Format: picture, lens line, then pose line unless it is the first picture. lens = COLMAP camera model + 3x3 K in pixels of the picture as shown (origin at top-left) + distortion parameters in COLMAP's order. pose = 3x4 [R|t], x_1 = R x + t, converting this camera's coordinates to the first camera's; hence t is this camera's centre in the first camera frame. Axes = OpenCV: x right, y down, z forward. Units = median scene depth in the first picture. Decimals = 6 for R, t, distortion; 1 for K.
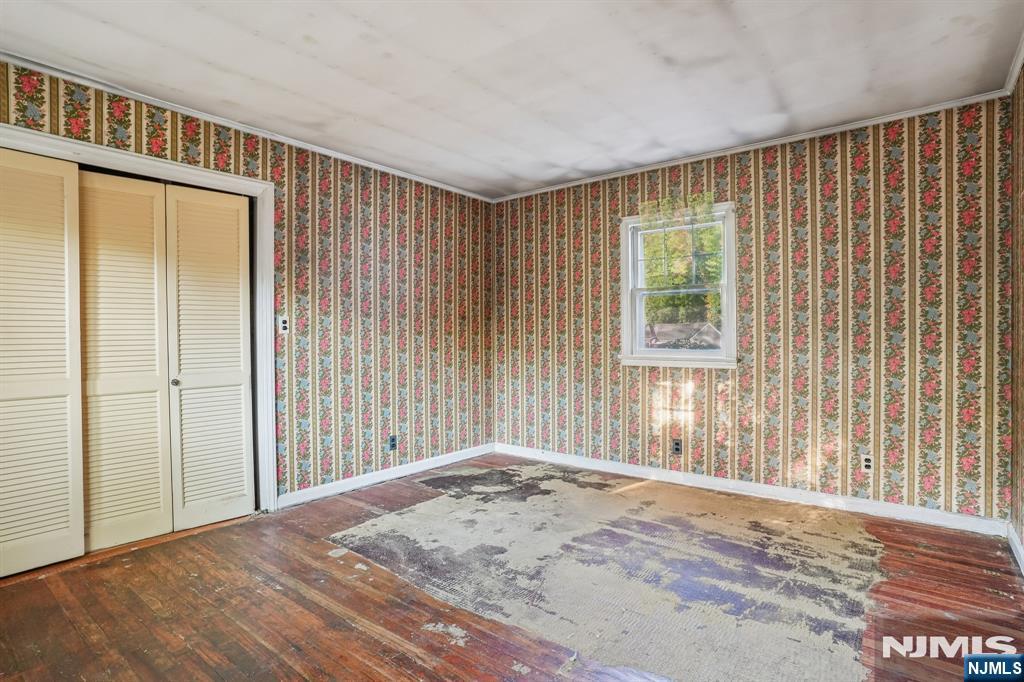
lens RADIAL K [[483.6, 0, 514.2], [0, 483.6, 339.6], [0, 0, 1]] dist [-0.071587, 0.035428]
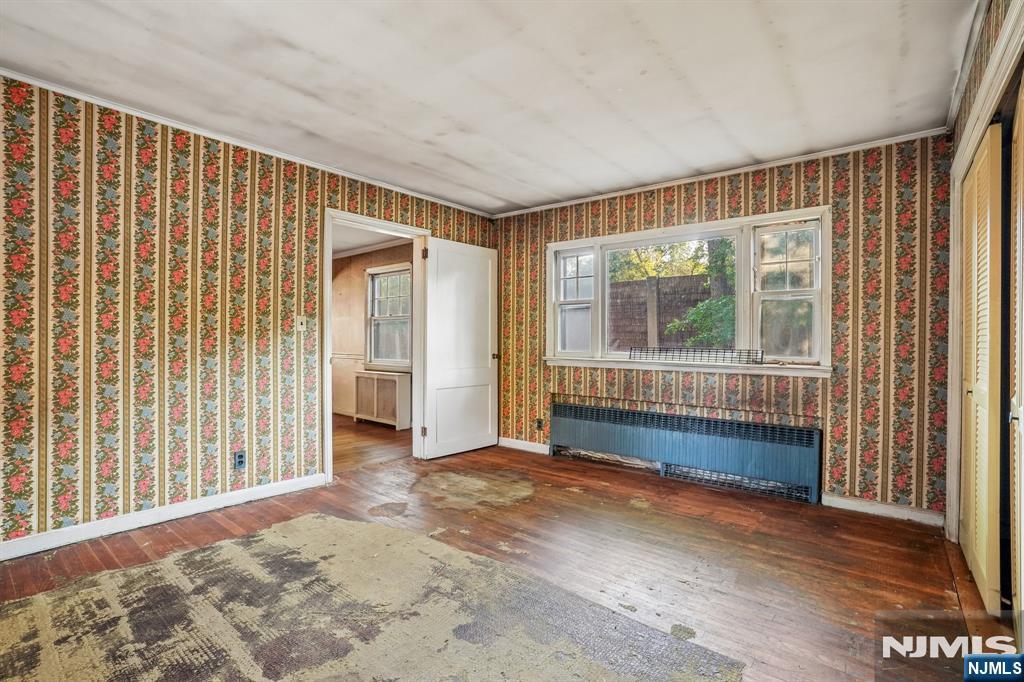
lens RADIAL K [[483.6, 0, 514.2], [0, 483.6, 339.6], [0, 0, 1]] dist [-0.071587, 0.035428]
pose [[-0.999898, -0.001613, 0.014158, -0.132532], [-0.001477, 0.999953, 0.009634, -0.016328], [-0.014172, 0.009612, -0.999853, 1.925376]]
